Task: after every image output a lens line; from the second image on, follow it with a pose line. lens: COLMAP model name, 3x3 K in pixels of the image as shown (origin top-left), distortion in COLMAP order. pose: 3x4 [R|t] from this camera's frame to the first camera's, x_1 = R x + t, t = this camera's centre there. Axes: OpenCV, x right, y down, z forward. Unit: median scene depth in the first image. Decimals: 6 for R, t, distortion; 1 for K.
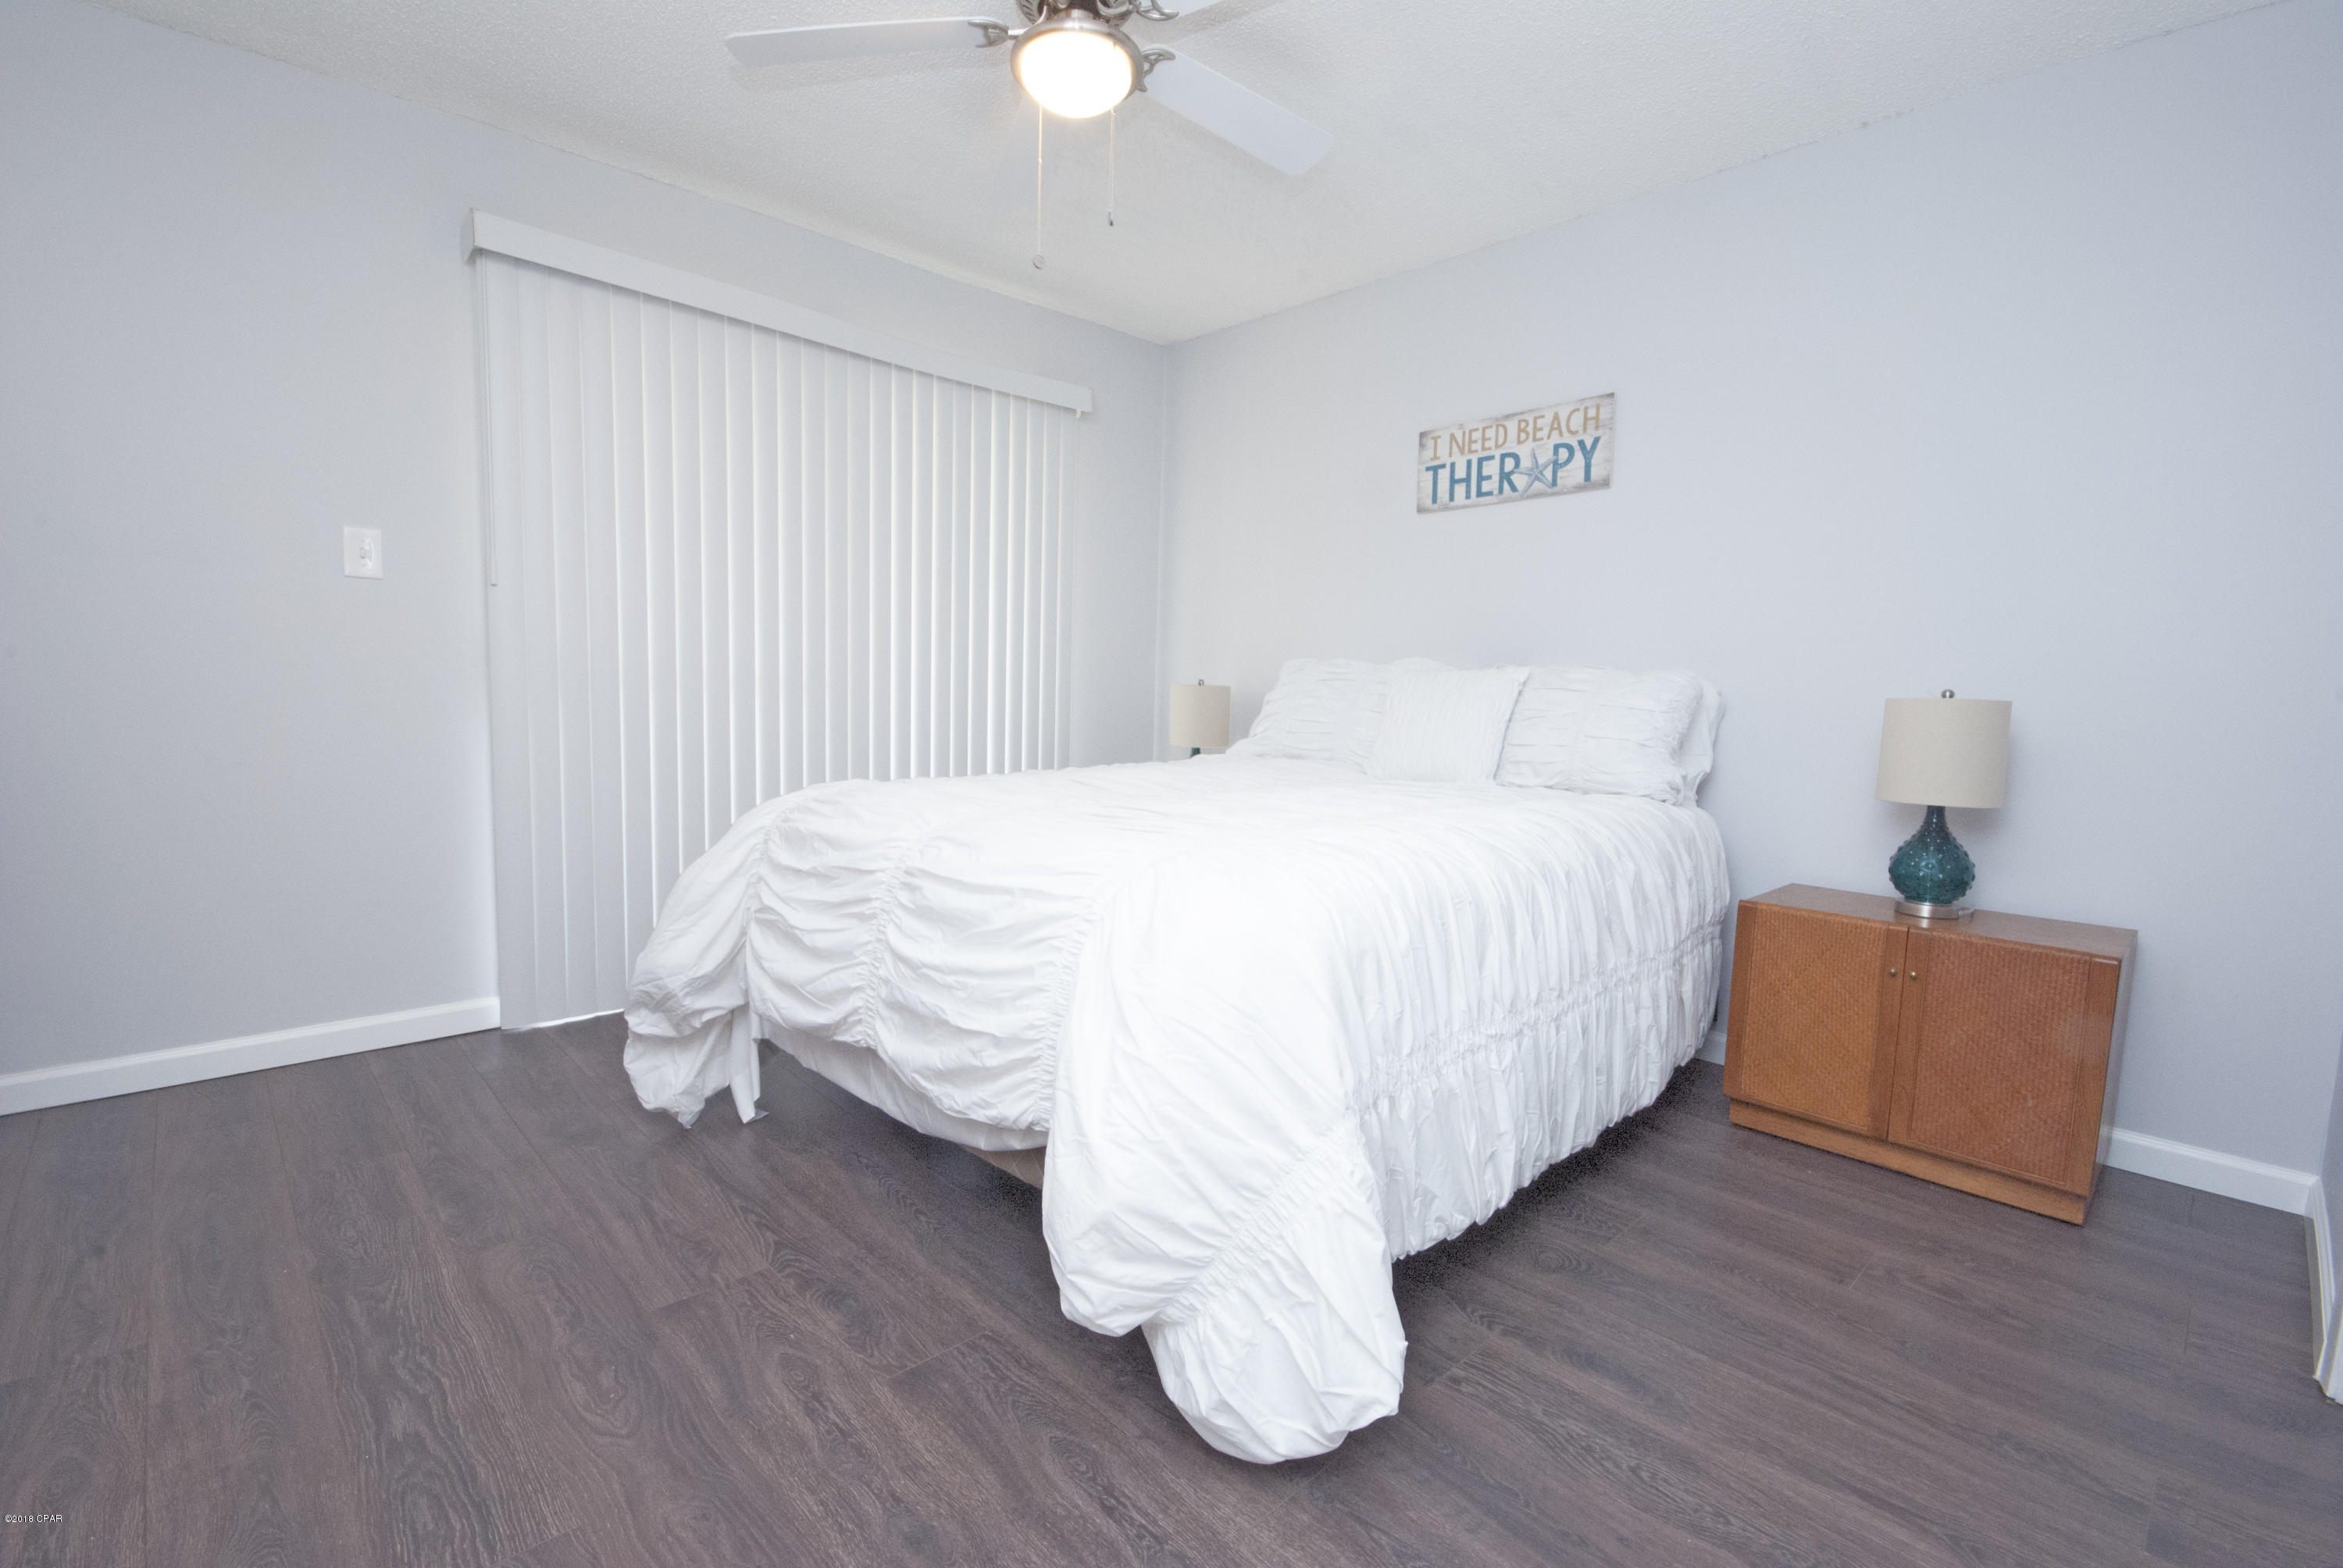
lens RADIAL K [[988.2, 0, 1209.0], [0, 988.2, 796.5], [0, 0, 1]] dist [-0.002886, -0.000715]
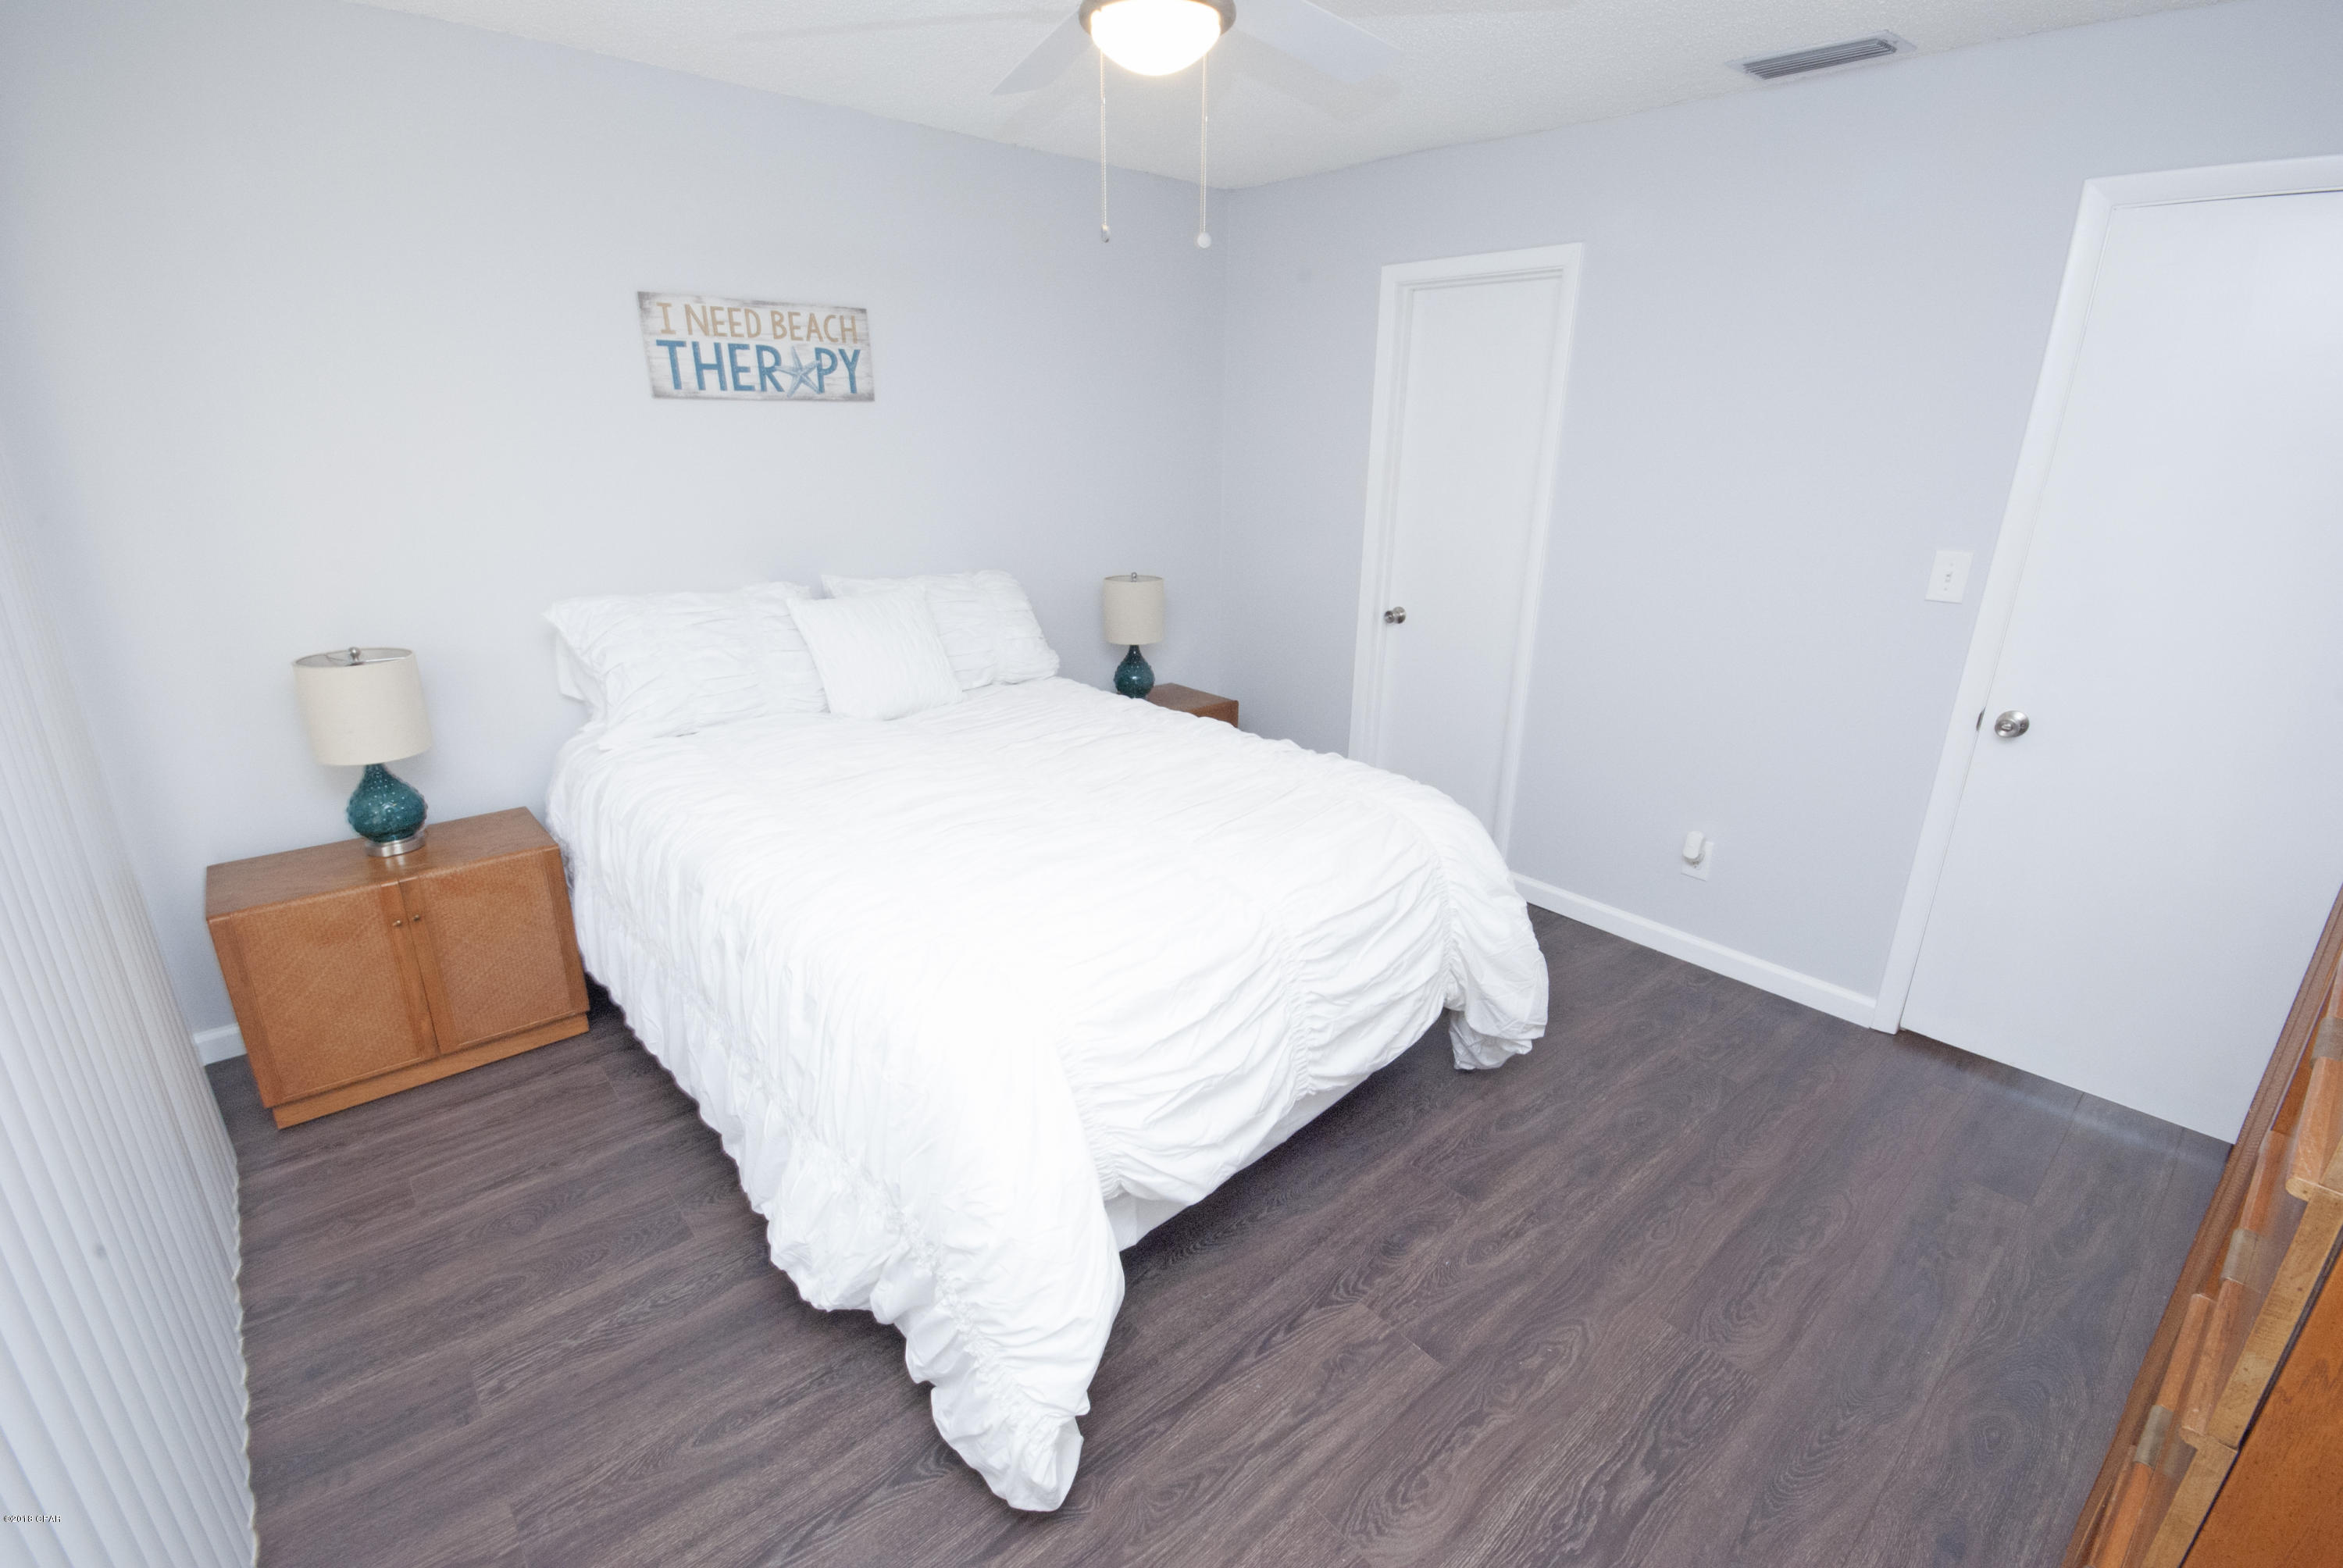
lens RADIAL K [[1031.3, 0, 1176.4], [0, 1031.3, 779.3], [0, 0, 1]] dist [0.000544, -0.004660]
pose [[0.081979, -0.316317, 0.945105, -0.716154], [0.114708, 0.944989, 0.306329, -0.220014], [-0.990011, 0.083298, 0.113753, 0.553590]]
